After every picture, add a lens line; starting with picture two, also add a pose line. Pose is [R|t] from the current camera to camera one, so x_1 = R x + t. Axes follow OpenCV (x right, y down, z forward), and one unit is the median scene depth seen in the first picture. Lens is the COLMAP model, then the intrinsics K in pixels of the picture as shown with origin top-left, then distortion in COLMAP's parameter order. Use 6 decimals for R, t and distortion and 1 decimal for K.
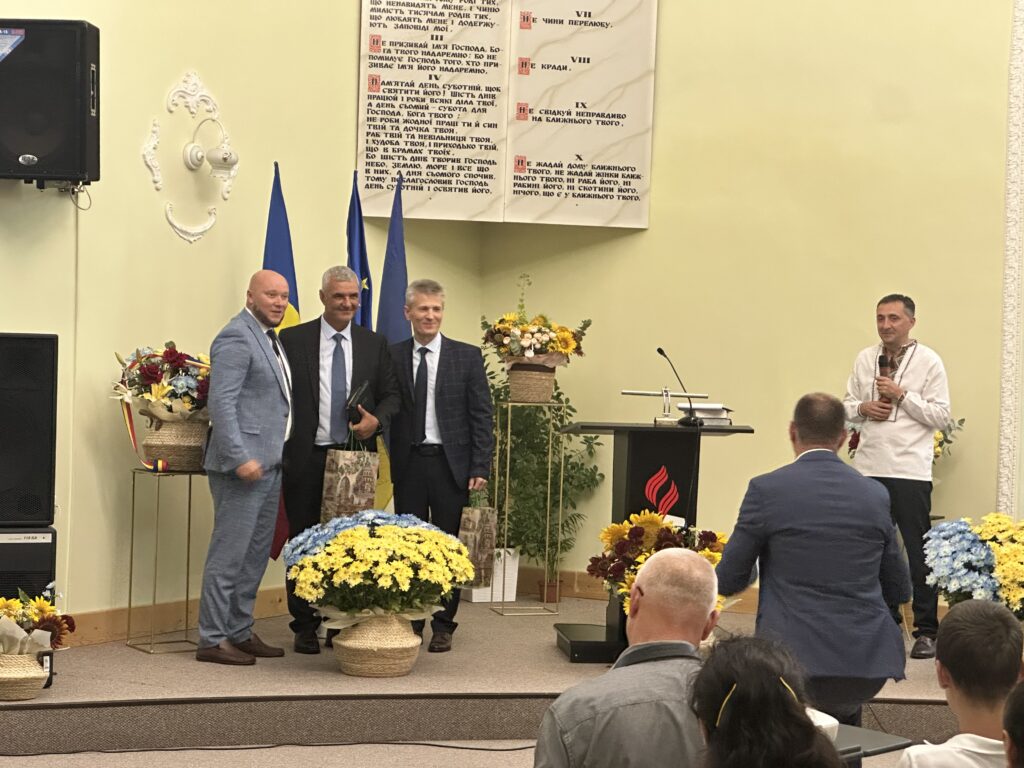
lens RADIAL K [[2300.5, 0, 512.0], [0, 2300.5, 384.0], [0, 0, 1]] dist [-0.295329, 8.525042]
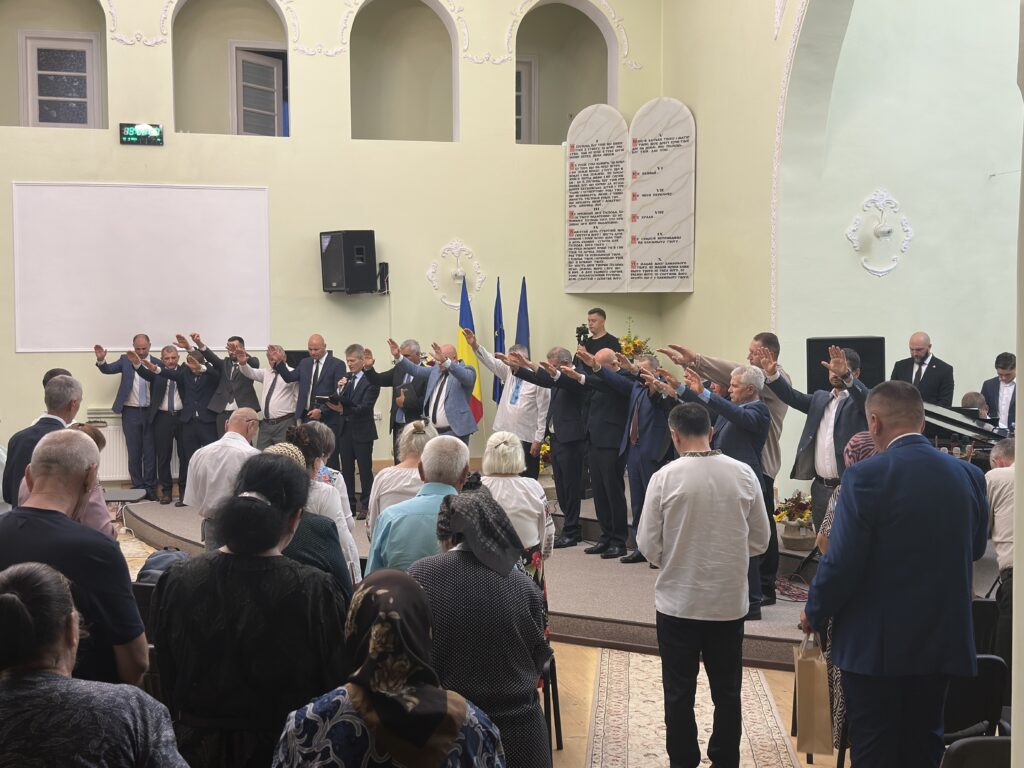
lens RADIAL K [[1211.1, 0, 507.8], [0, 1211.1, 383.4], [0, 0, 1]] dist [0.119289, -0.008374]
pose [[0.715540, 0.009711, -0.698504, 0.714206], [0.003879, 0.999833, 0.017873, -0.006370], [0.698560, -0.015498, 0.715383, 0.114085]]
